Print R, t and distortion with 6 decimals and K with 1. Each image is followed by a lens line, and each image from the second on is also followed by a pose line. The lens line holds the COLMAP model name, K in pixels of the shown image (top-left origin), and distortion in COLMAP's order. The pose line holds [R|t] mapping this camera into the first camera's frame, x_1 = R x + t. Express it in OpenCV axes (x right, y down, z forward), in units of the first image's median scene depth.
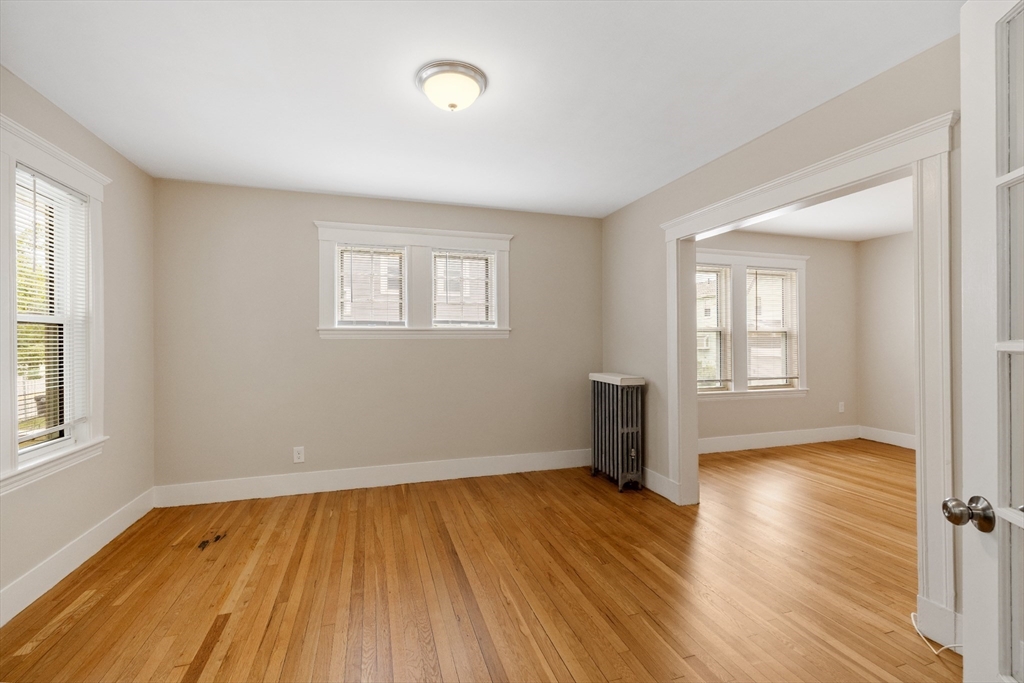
lens RADIAL K [[424.6, 0, 496.4], [0, 424.6, 340.7], [0, 0, 1]] dist [0.000294, 0.000001]
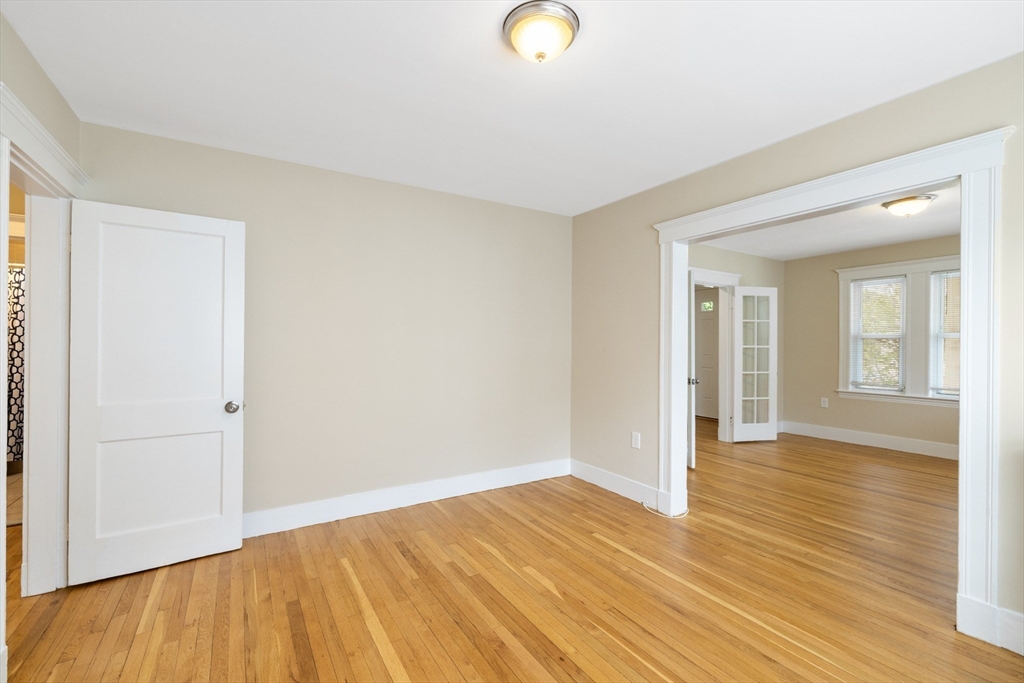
lens RADIAL K [[439.7, 0, 501.8], [0, 439.7, 343.3], [0, 0, 1]] dist [-0.001723, -0.000068]
pose [[-0.963499, 0.002477, -0.267699, 1.103197], [0.002587, 0.999997, -0.000060, -0.008930], [0.267698, -0.000750, -0.963503, 1.263077]]
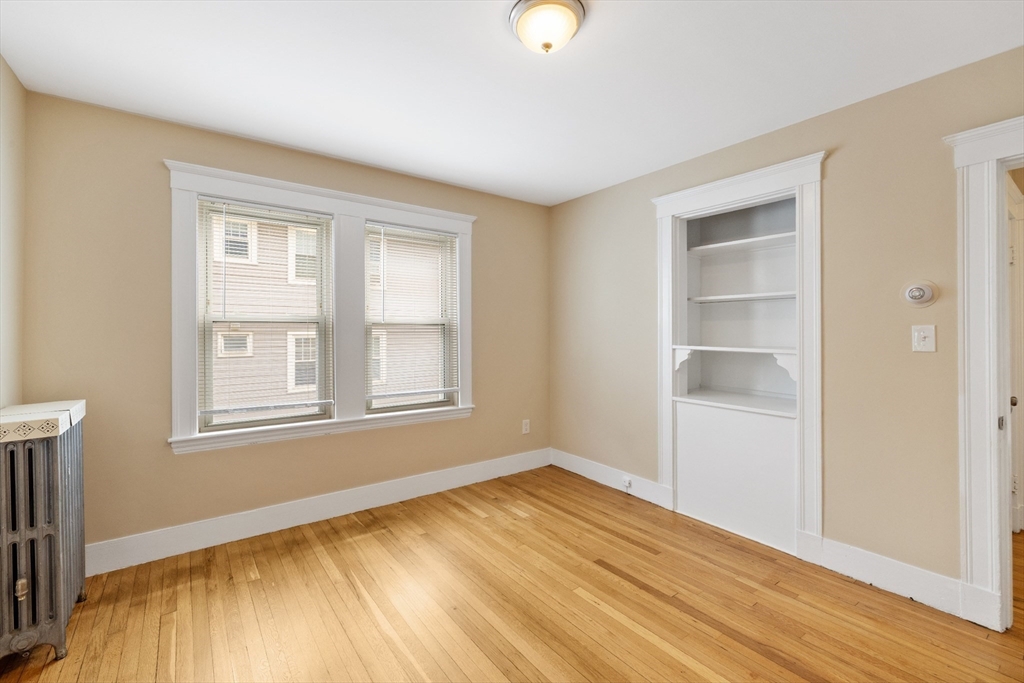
lens RADIAL K [[441.4, 0, 508.4], [0, 441.4, 337.5], [0, 0, 1]] dist [-0.001729, -0.000066]
pose [[0.934388, -0.005951, 0.356207, 0.739131], [0.004135, 0.999974, 0.005859, -0.005686], [-0.356232, -0.004002, 0.934389, 0.419322]]
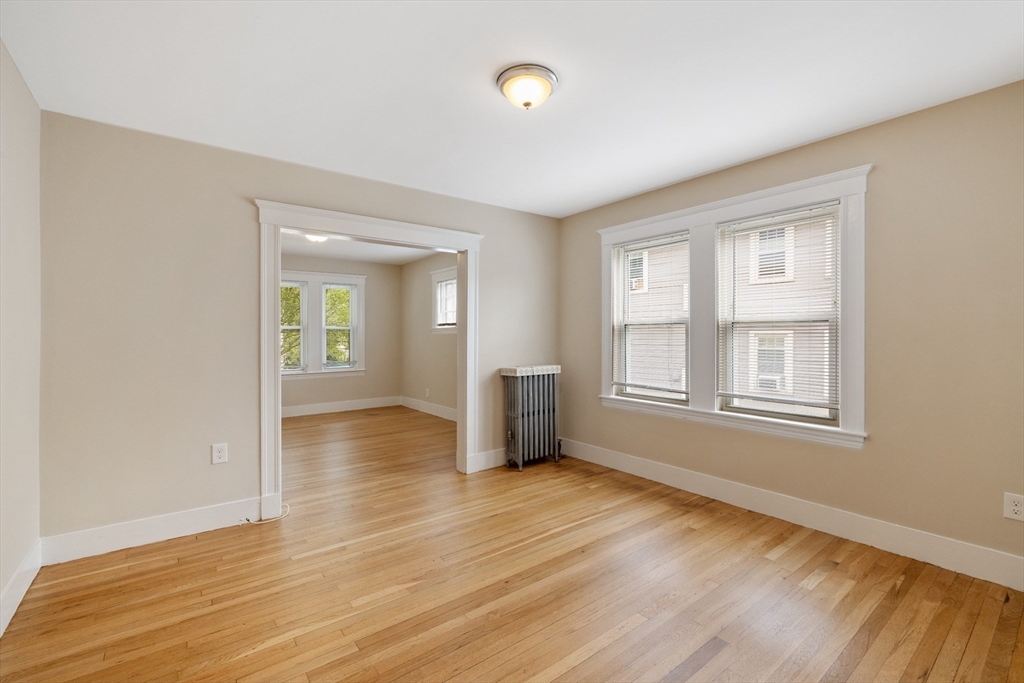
lens RADIAL K [[441.4, 0, 508.4], [0, 441.4, 337.5], [0, 0, 1]] dist [-0.001729, -0.000066]
pose [[0.367105, 0.005298, -0.930164, 1.478134], [0.001021, 0.999981, 0.006099, -0.004484], [0.930179, -0.003189, 0.367093, 0.597360]]
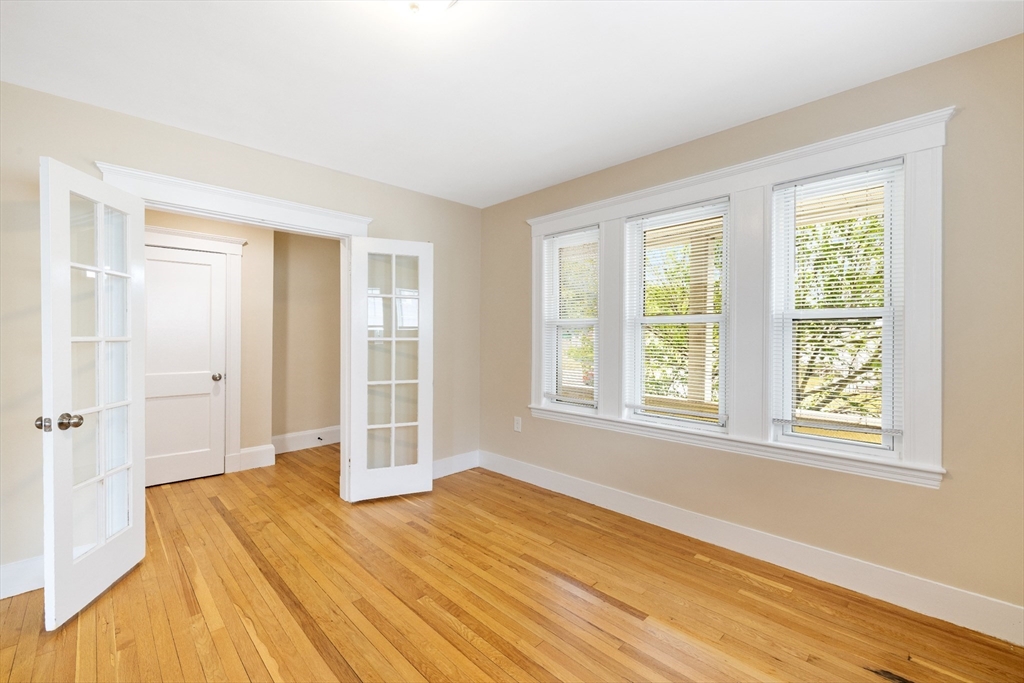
lens RADIAL K [[435.0, 0, 510.8], [0, 435.0, 336.4], [0, 0, 1]] dist [0.016789, 0.000139]
pose [[-0.879833, 0.003835, -0.475268, 0.057511], [0.003367, 0.999993, 0.001836, -0.001306], [0.475272, 0.000015, -0.879839, 0.943018]]
